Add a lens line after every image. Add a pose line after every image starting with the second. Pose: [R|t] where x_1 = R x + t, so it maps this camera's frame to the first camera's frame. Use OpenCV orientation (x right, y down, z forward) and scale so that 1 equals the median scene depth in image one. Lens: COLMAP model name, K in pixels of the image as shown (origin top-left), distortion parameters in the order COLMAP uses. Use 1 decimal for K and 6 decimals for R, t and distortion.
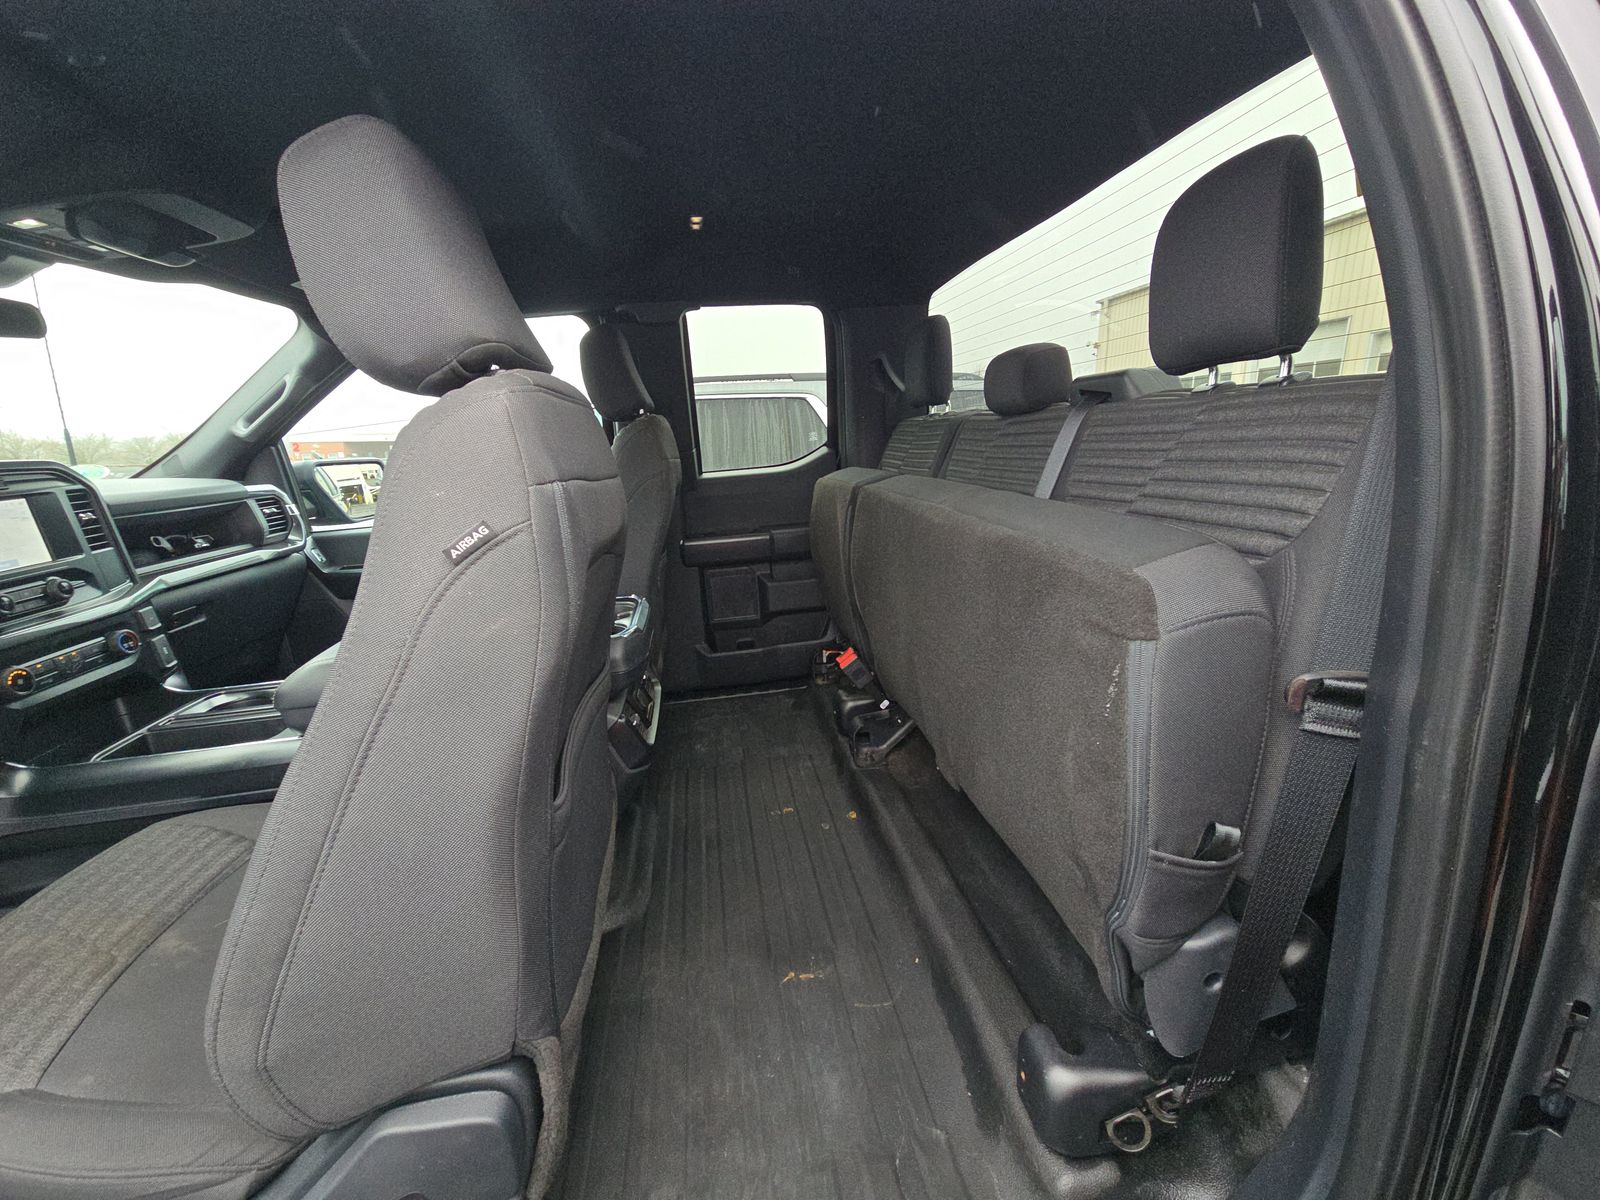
lens RADIAL K [[652.7, 0, 807.2], [0, 652.7, 590.8], [0, 0, 1]] dist [0.027254, -0.016814]
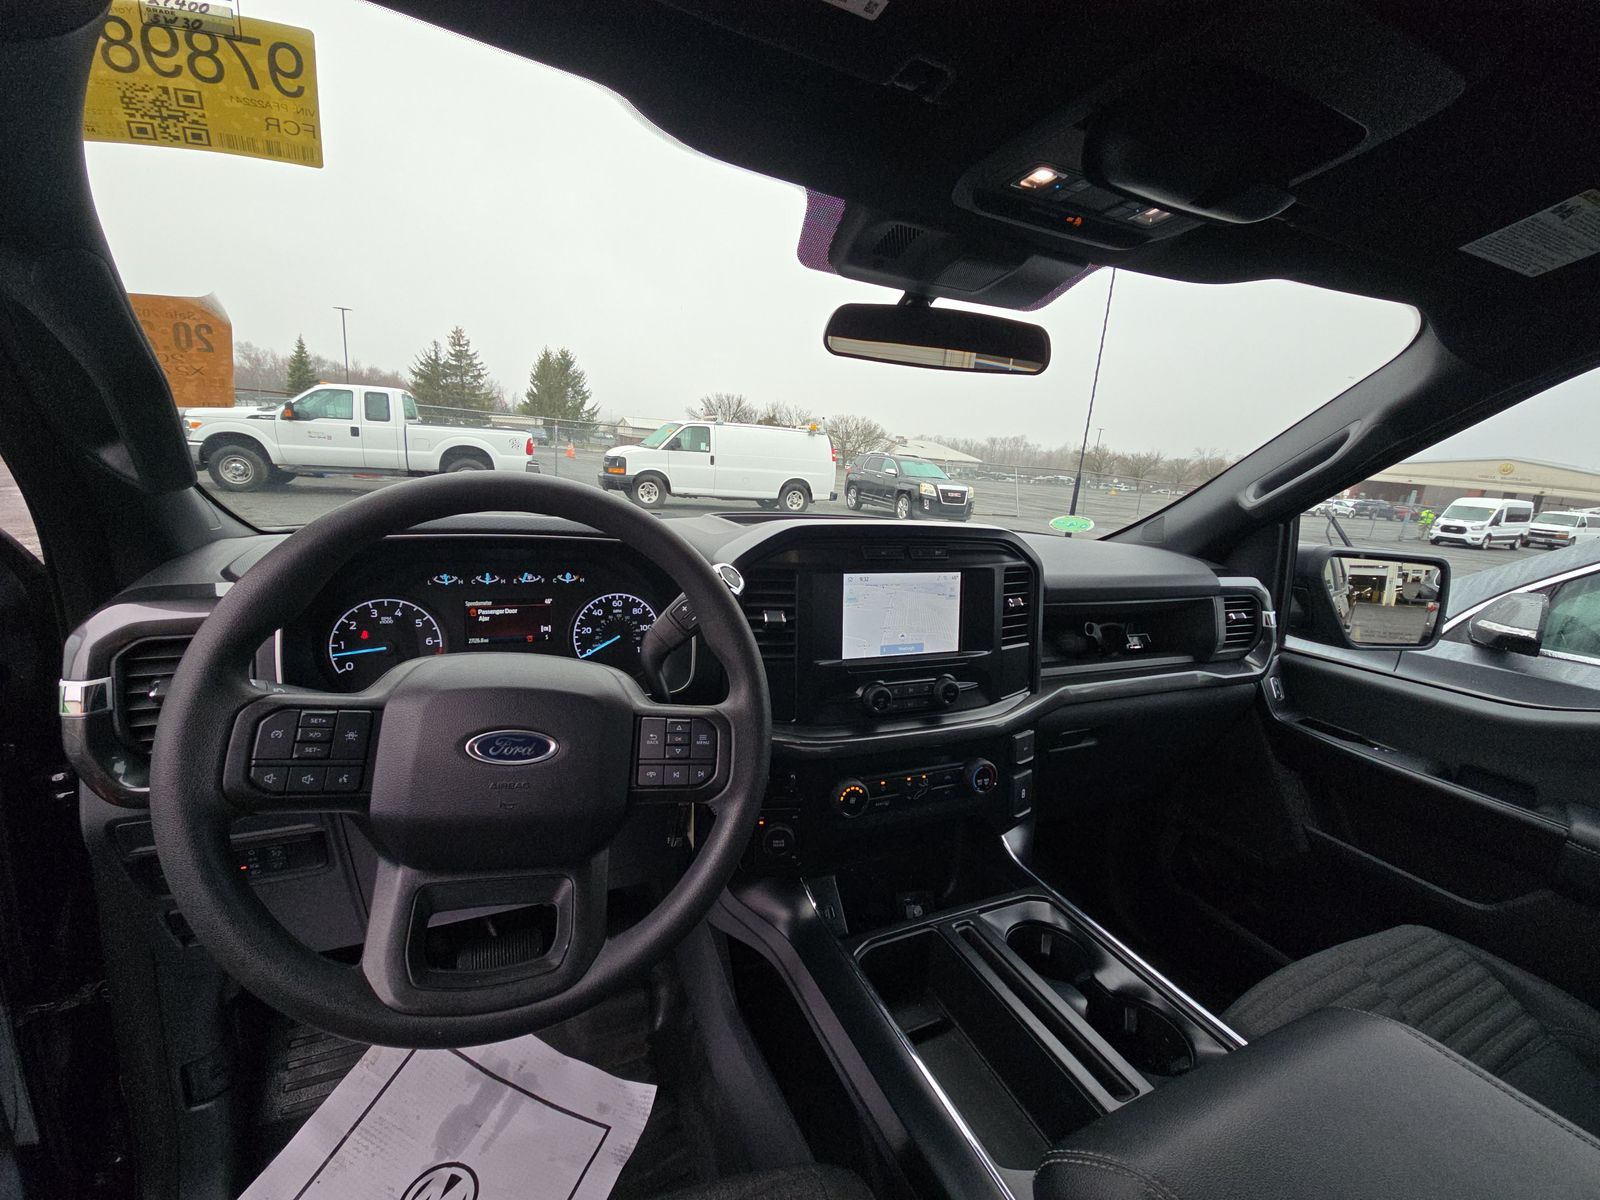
lens RADIAL K [[652.7, 0, 807.2], [0, 652.7, 590.8], [0, 0, 1]] dist [0.027254, -0.016814]
pose [[0.273601, 0.258945, -0.926331, -0.326886], [-0.299191, 0.938213, 0.173898, -0.137658], [0.914127, 0.229571, 0.334170, 0.376212]]
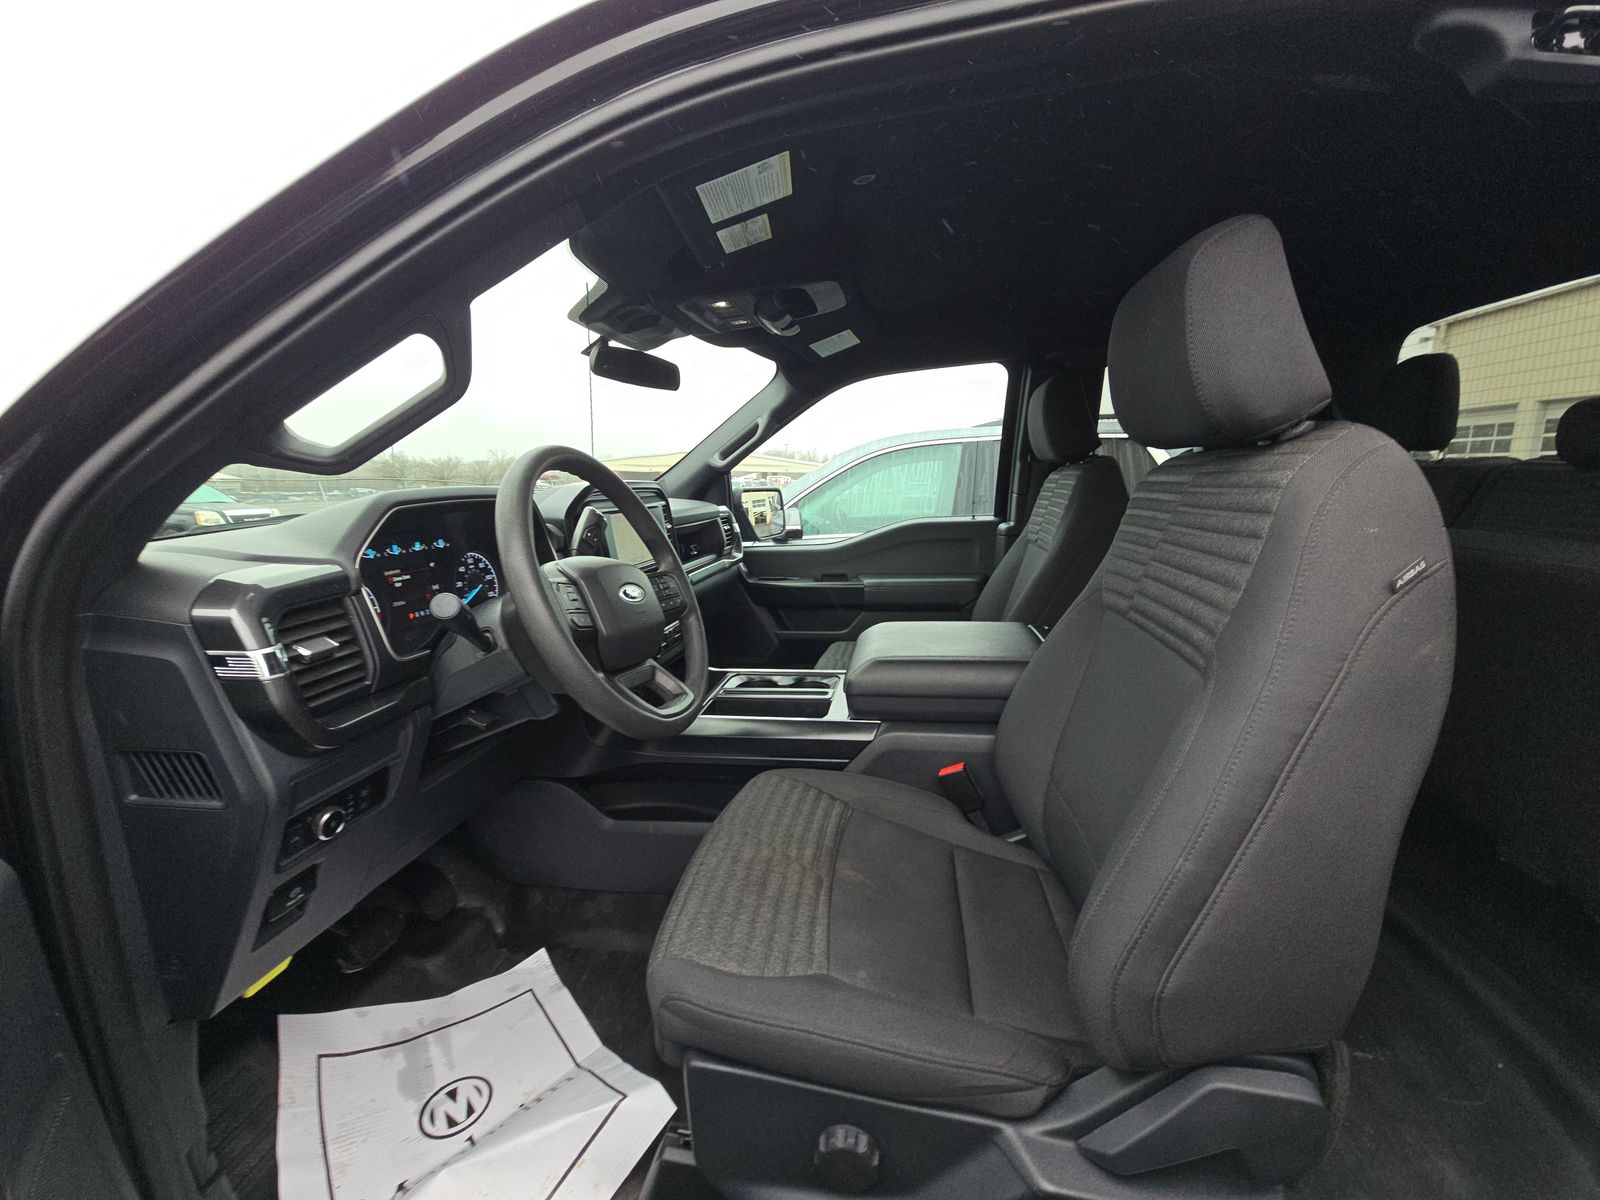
lens RADIAL K [[652.7, 0, 807.2], [0, 652.7, 590.8], [0, 0, 1]] dist [0.027254, -0.016814]
pose [[0.954089, 0.079237, -0.288852, -0.331638], [-0.093967, 0.994870, -0.037470, 0.026784], [0.284401, 0.062892, 0.956640, -0.108314]]
